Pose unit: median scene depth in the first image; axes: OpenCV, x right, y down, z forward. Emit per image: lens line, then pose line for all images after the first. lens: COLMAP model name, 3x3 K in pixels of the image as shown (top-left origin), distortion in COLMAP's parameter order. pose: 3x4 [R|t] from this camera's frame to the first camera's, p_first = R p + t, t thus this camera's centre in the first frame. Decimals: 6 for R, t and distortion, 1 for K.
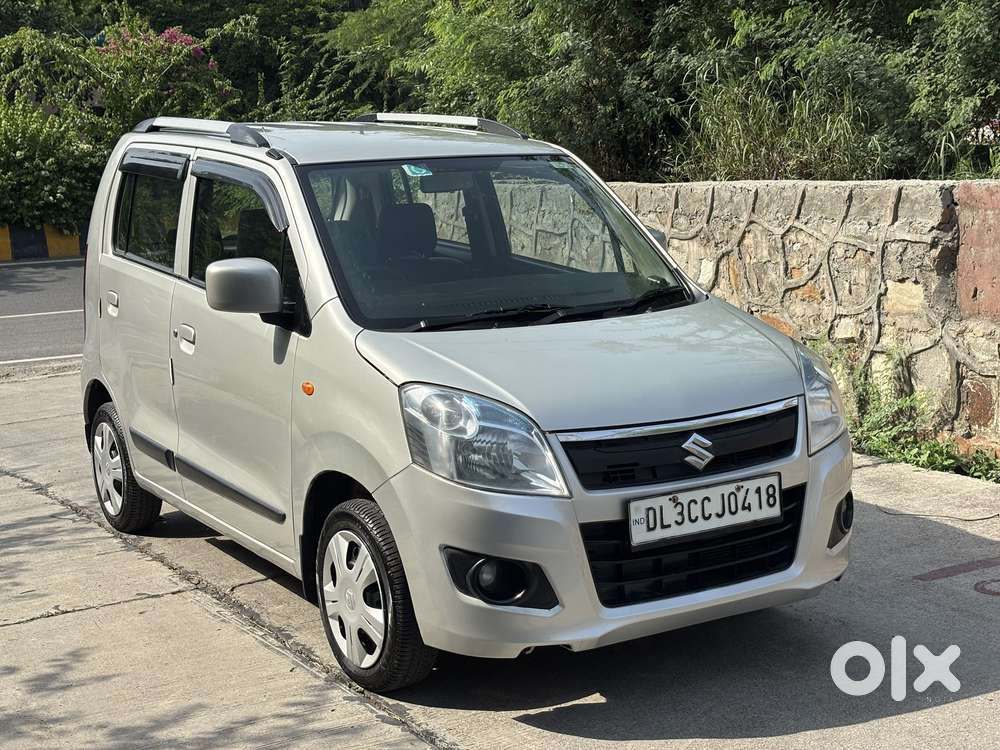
lens RADIAL K [[1503.0, 0, 477.3], [0, 1503.0, 333.4], [0, 0, 1]] dist [0.043356, 0.056023]
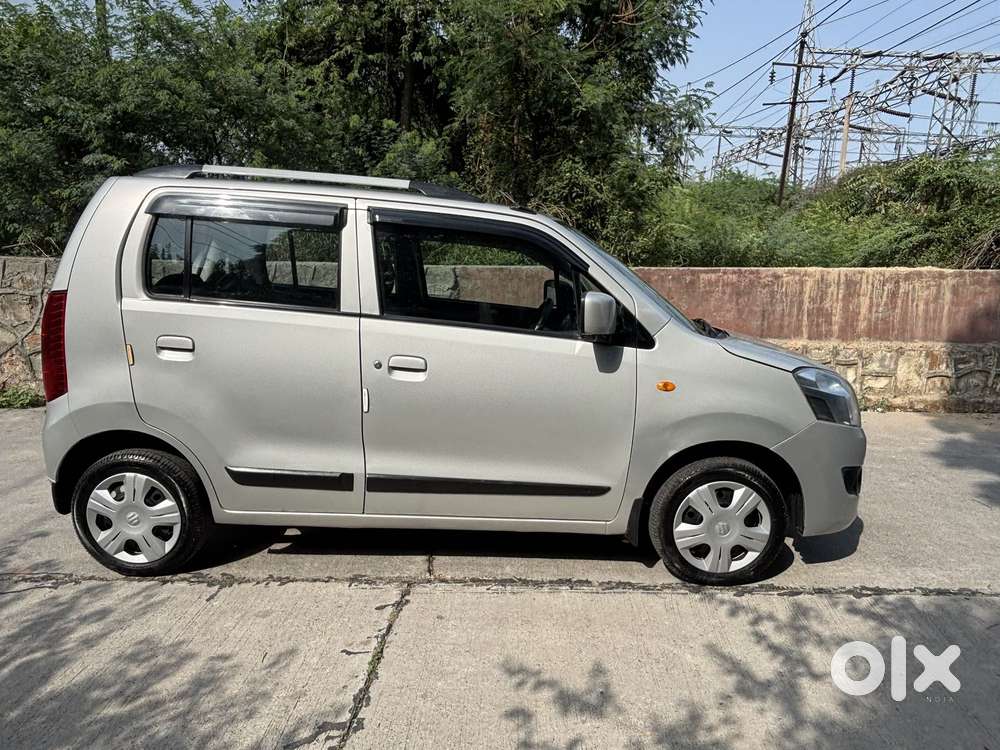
lens RADIAL K [[647.5, 0, 501.7], [0, 647.5, 368.8], [0, 0, 1]] dist [-0.011179, -0.001607]
pose [[0.522965, -0.093671, 0.847192, -0.637533], [0.067560, 0.995371, 0.068350, -0.027693], [-0.849673, 0.021492, 0.526872, 0.776862]]
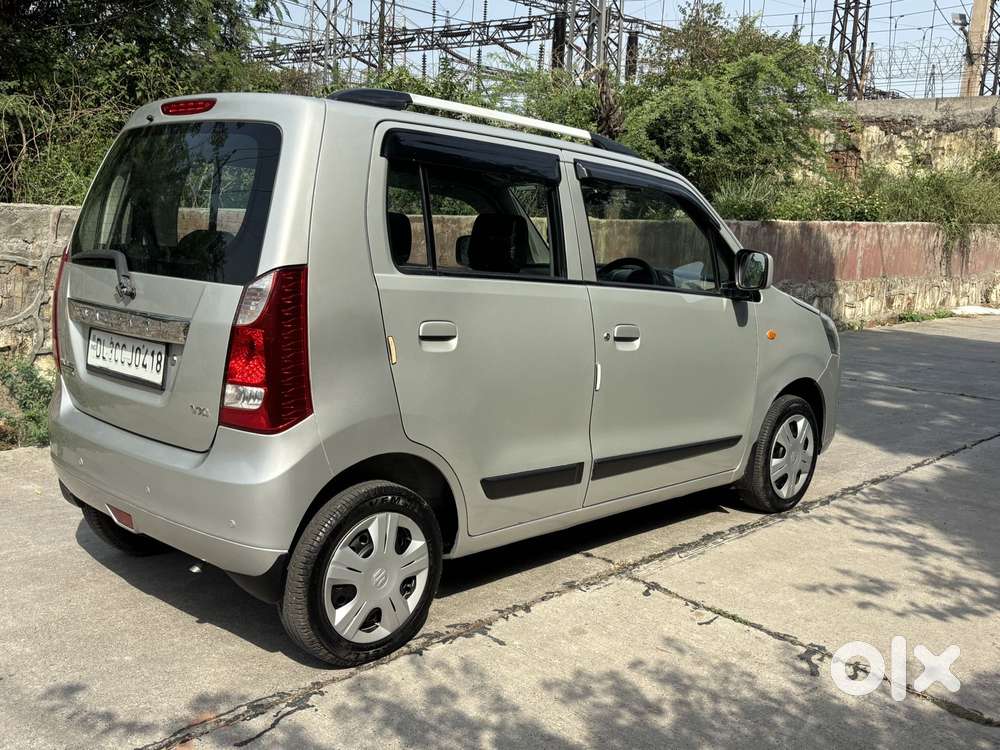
lens RADIAL K [[1024.1, 0, 504.7], [0, 1024.1, 380.5], [0, 0, 1]] dist [0.027148, -0.022760]
pose [[-0.255822, -0.126955, 0.958352, -0.965804], [0.088989, 0.984038, 0.154112, -0.095229], [-0.962619, 0.124708, -0.240441, 1.420157]]
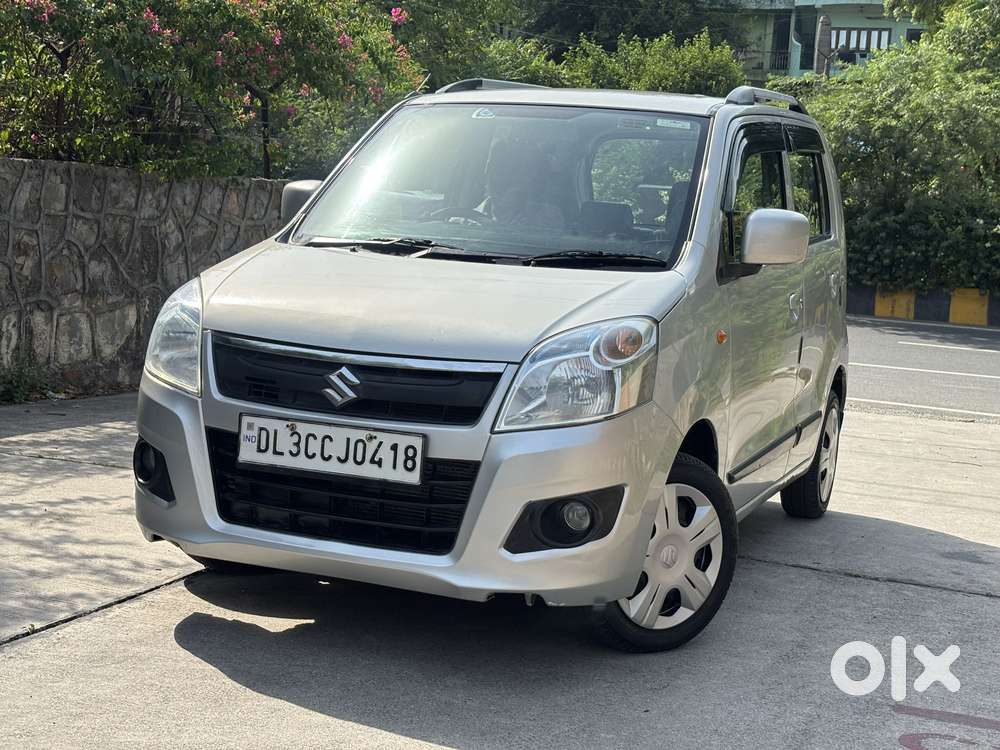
lens RADIAL K [[1515.9, 0, 500.0], [0, 1515.9, 375.0], [0, 0, 1]] dist [0.022847, -0.019221]
pose [[0.629768, 0.162161, -0.759668, 0.769165], [-0.186623, 0.980909, 0.054676, 0.002940], [0.754032, 0.107339, 0.648008, 0.407880]]
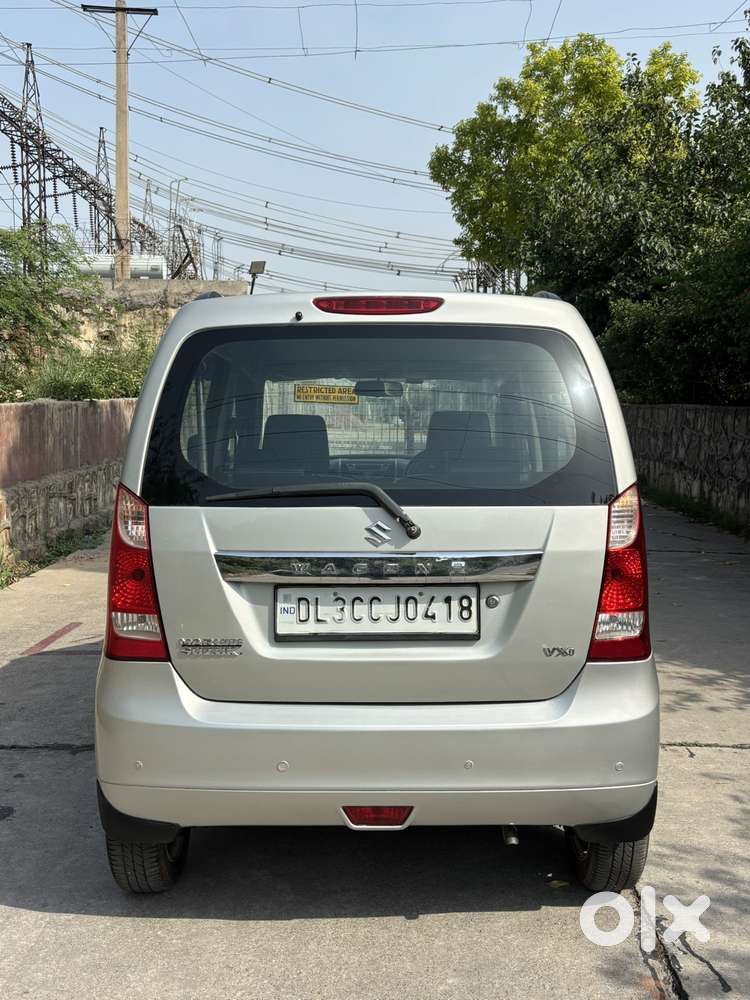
lens RADIAL K [[1024.1, 0, 375.0], [0, 1024.1, 500.0], [0, 0, 1]] dist [0.027148, -0.022760]
pose [[-0.859083, -0.016096, 0.511583, -0.525375], [0.088679, 0.979709, 0.179740, -0.183406], [-0.504096, 0.199778, -0.840224, 1.938120]]
